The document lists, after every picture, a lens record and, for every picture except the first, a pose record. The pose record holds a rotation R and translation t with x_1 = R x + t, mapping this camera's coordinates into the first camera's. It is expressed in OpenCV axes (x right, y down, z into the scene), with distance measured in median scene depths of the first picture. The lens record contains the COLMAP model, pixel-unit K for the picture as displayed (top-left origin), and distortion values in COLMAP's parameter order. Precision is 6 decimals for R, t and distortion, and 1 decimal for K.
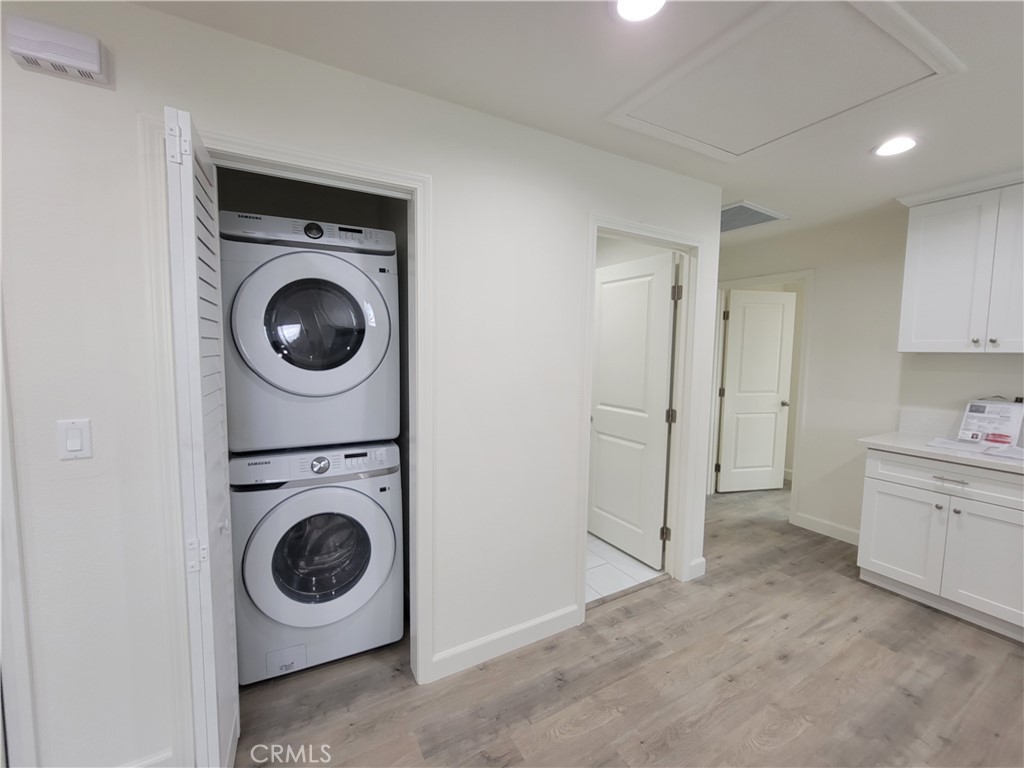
lens RADIAL K [[418.7, 0, 510.1], [0, 418.7, 383.3], [0, 0, 1]] dist [-0.002218, 0.000509]
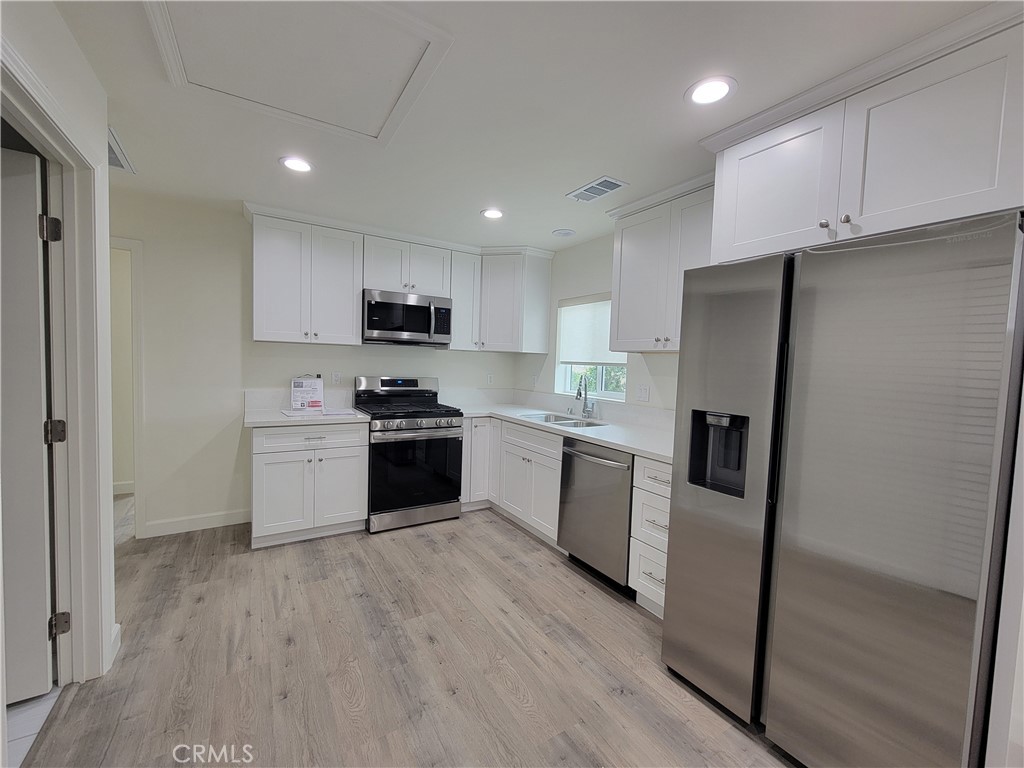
lens RADIAL K [[418.7, 0, 510.1], [0, 418.7, 383.3], [0, 0, 1]] dist [-0.002218, 0.000509]
pose [[-0.038058, -0.064153, 0.997214, -0.272185], [0.043309, 0.996893, 0.065786, -0.002476], [-0.998337, 0.045692, -0.035161, 0.401493]]
